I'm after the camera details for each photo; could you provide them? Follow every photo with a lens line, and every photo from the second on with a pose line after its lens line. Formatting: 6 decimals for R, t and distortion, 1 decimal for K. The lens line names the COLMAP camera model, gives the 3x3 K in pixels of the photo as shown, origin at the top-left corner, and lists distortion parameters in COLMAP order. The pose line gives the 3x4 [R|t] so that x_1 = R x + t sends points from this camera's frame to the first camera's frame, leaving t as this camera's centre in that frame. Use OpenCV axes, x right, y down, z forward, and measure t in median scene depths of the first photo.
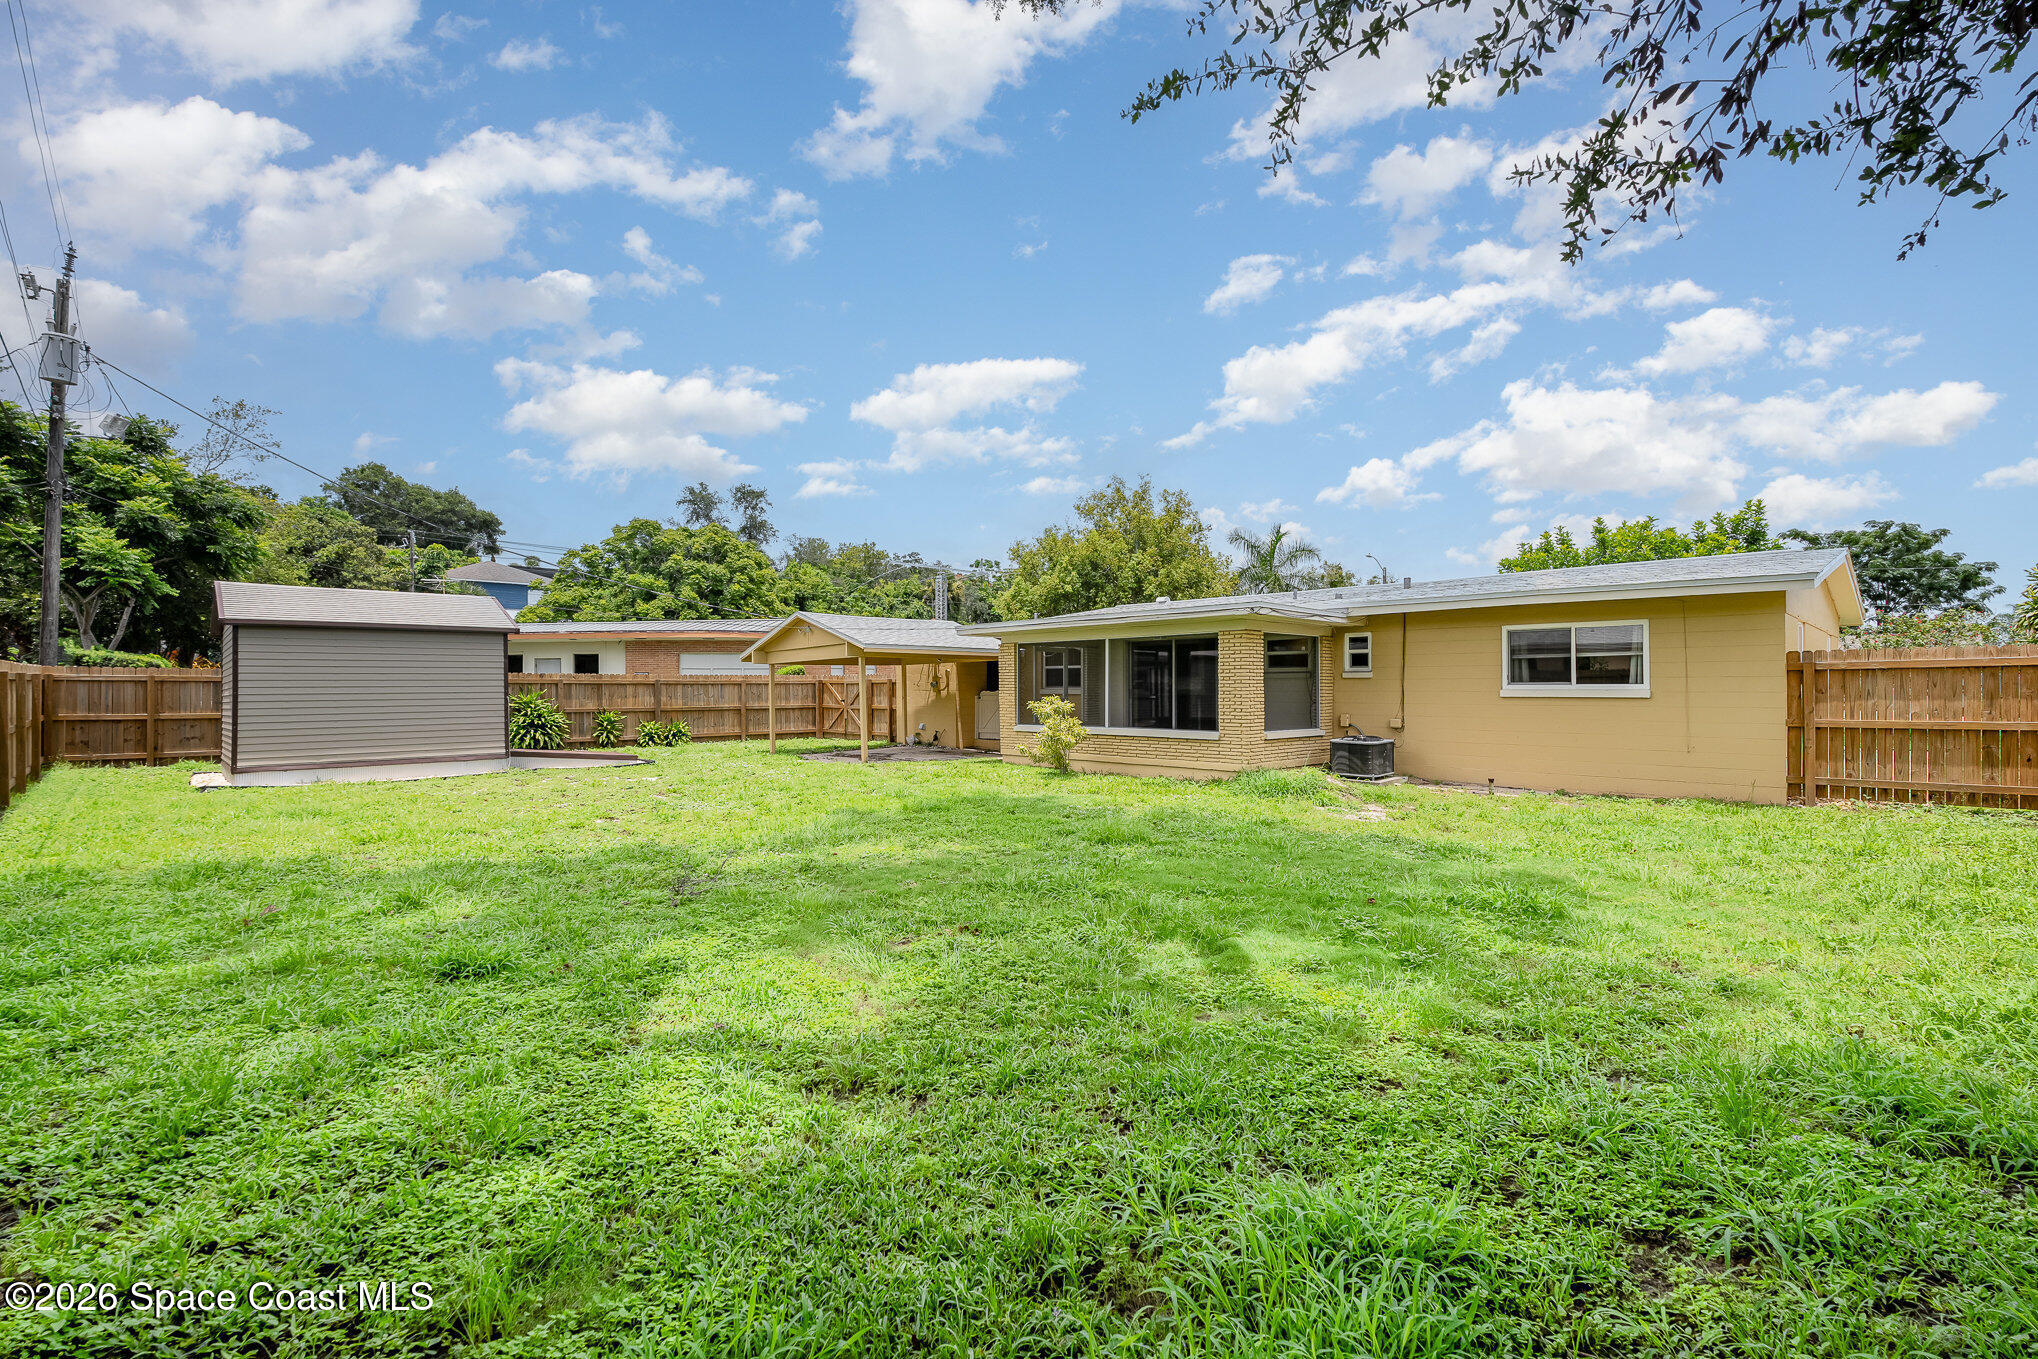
lens RADIAL K [[897.1, 0, 1028.2], [0, 897.1, 683.8], [0, 0, 1]] dist [-0.001221, -0.000161]
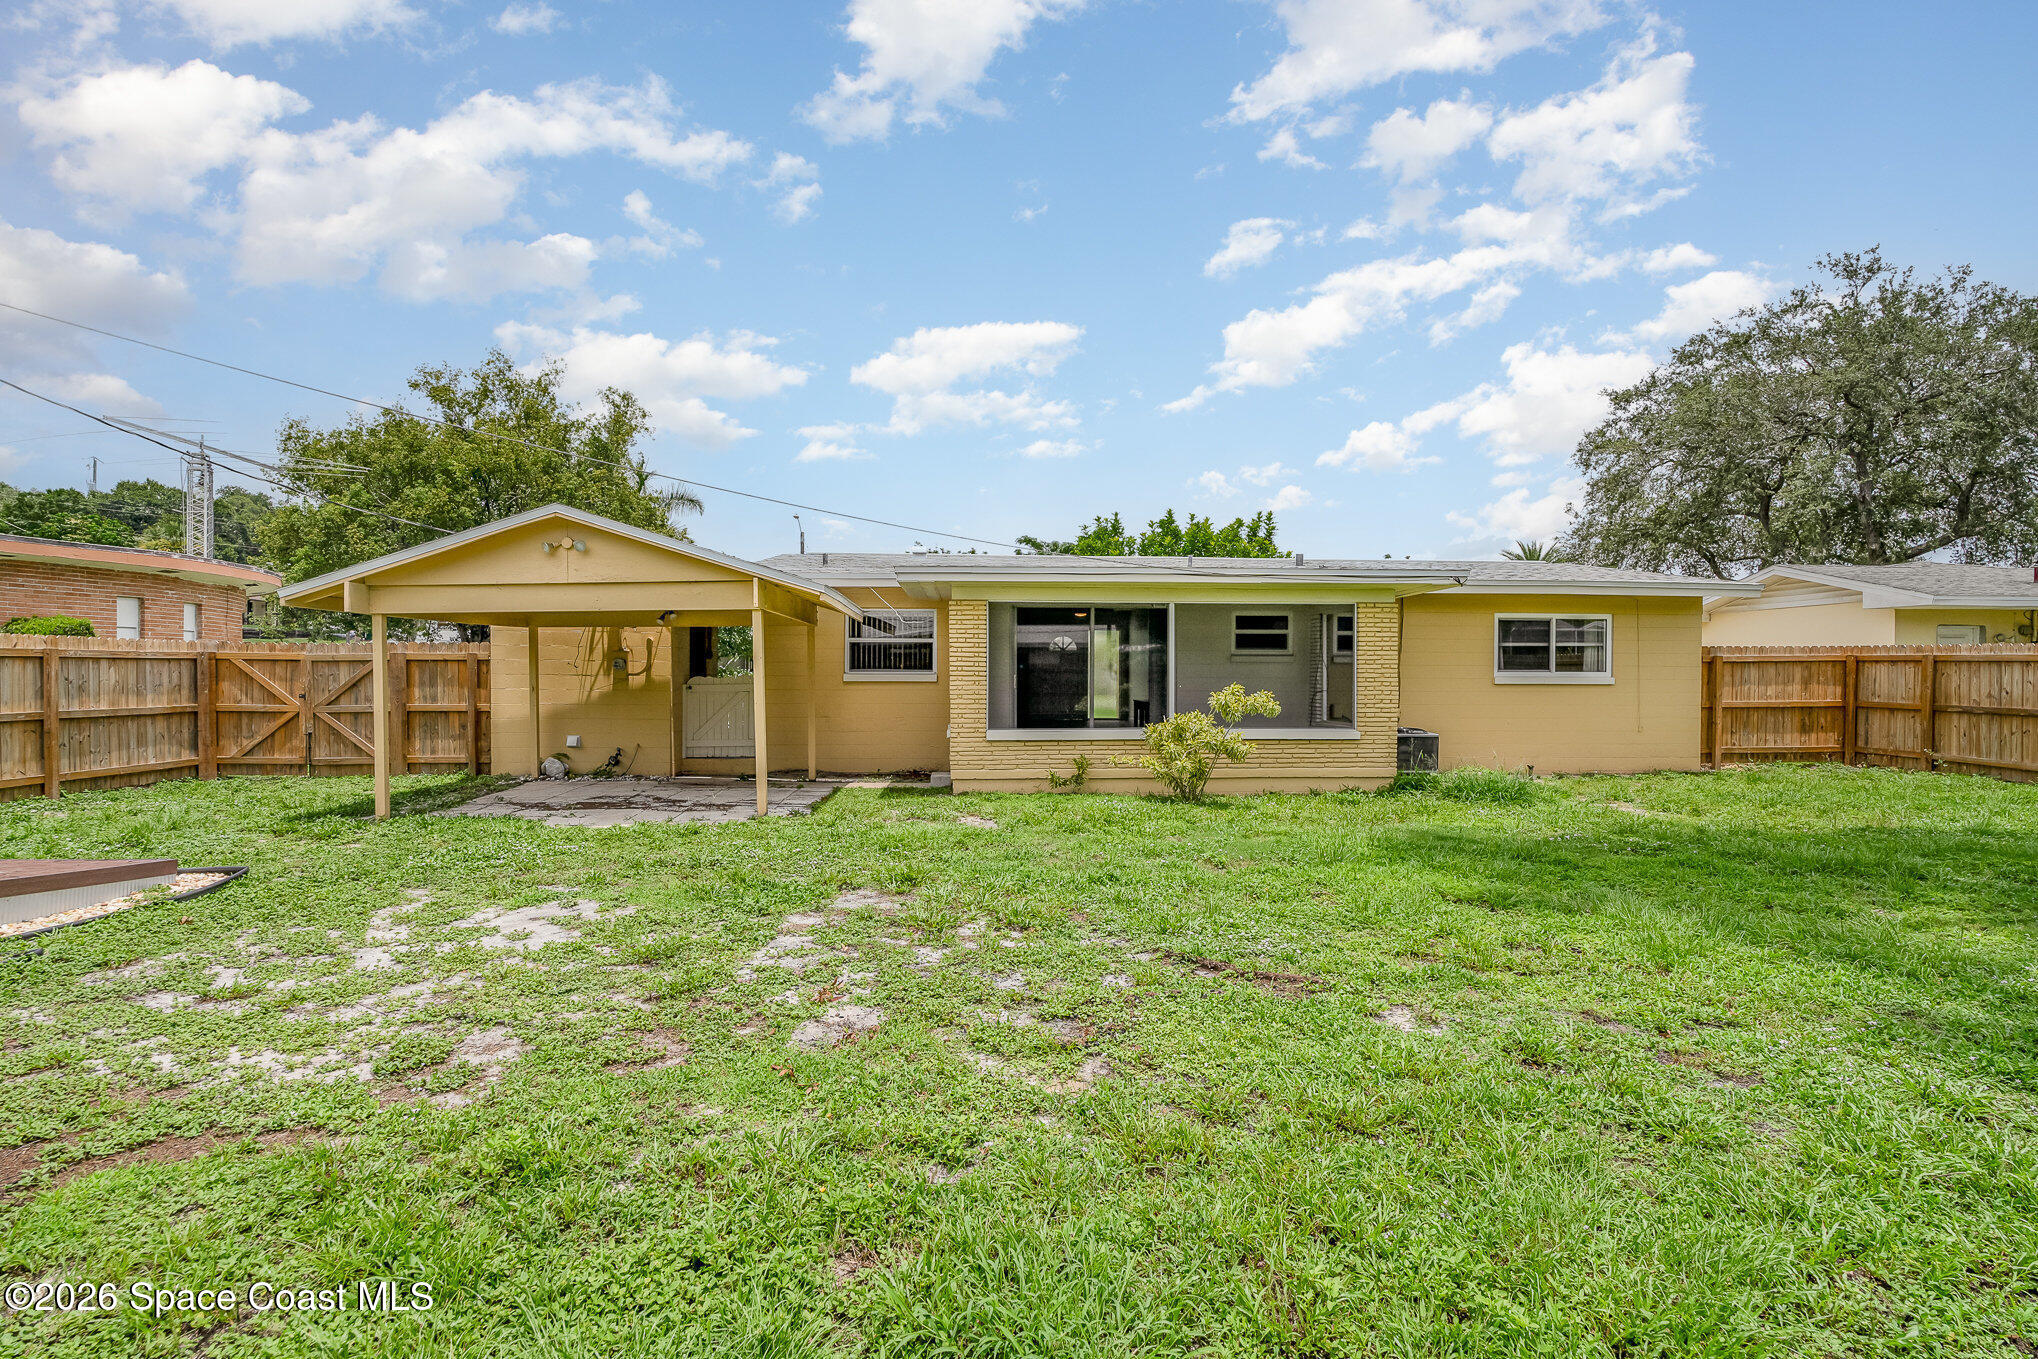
lens RADIAL K [[1057.5, 0, 1019.0], [0, 1057.5, 679.5], [0, 0, 1]] dist [0.000779, 0.000023]
pose [[0.650087, 0.001420, 0.759859, -0.659176], [-0.007662, 0.999960, 0.004687, 0.007560], [-0.759821, -0.008869, 0.650071, 0.575736]]
